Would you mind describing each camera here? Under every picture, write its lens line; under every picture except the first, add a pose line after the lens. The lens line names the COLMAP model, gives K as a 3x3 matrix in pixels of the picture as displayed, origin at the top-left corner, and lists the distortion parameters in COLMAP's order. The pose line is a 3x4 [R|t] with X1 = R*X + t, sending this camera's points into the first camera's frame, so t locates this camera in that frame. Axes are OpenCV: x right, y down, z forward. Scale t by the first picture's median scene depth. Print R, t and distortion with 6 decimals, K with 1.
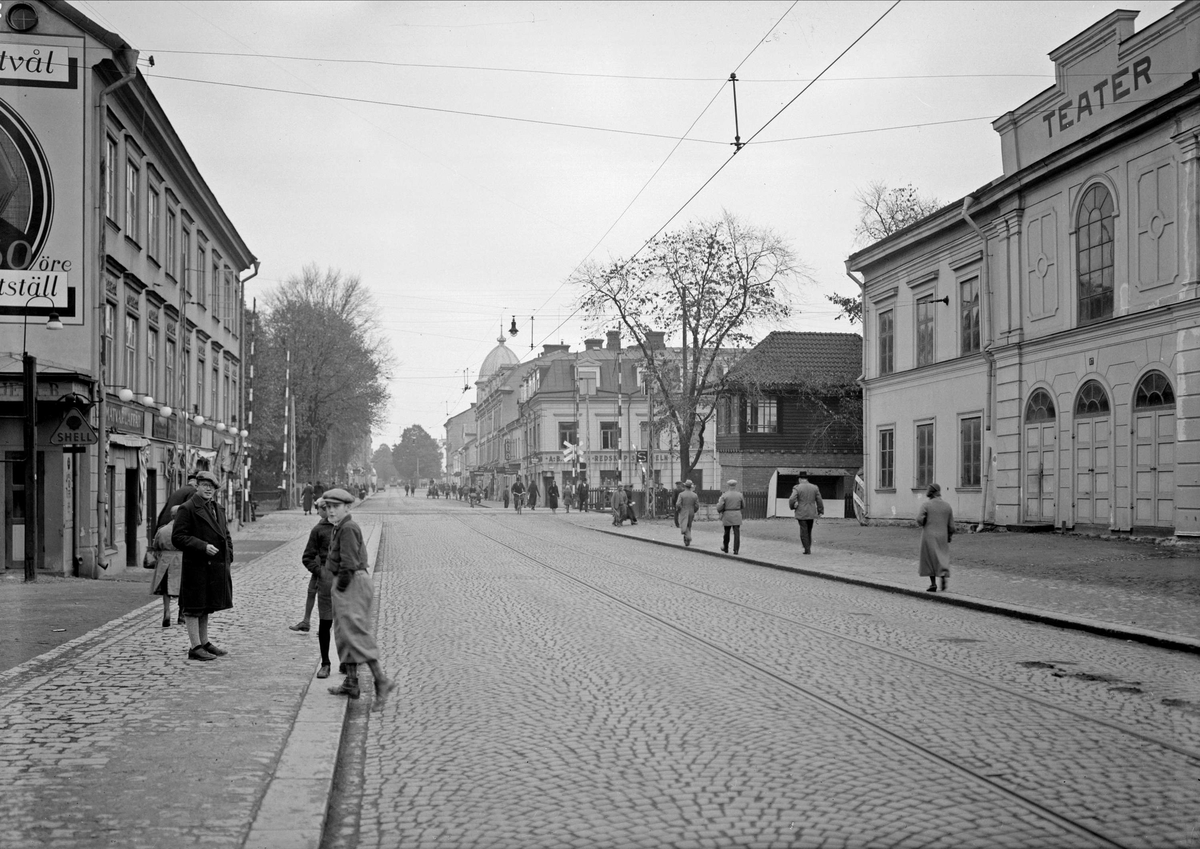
lens RADIAL K [[1259.6, 0, 601.3], [0, 1259.6, 478.4], [0, 0, 1]] dist [-0.001104, -0.012716]
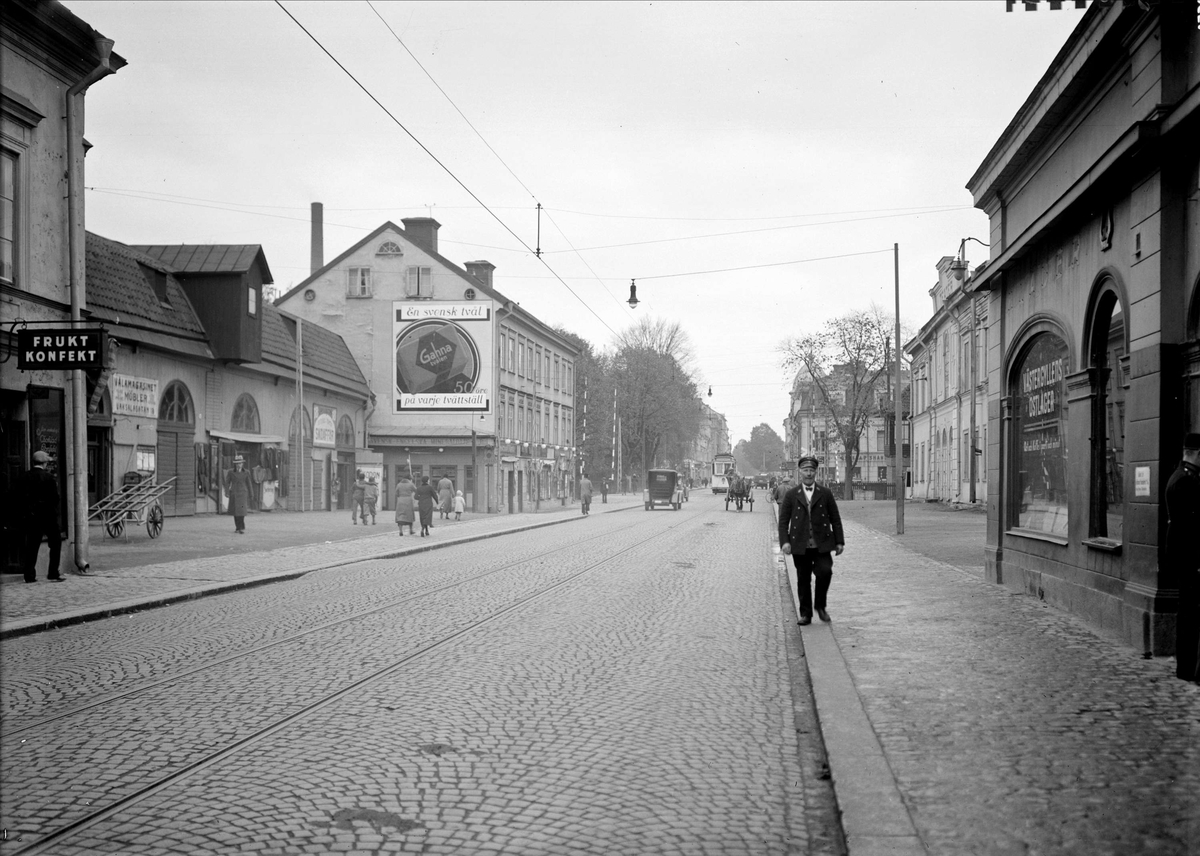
lens RADIAL K [[1226.8, 0, 600.0], [0, 1226.8, 428.0], [0, 0, 1]] dist [0.001199, -0.004360]
pose [[0.955589, -0.009273, -0.294556, 0.426186], [-0.000878, 0.999411, -0.034309, -0.008800], [0.294701, 0.033044, 0.955018, -1.052762]]
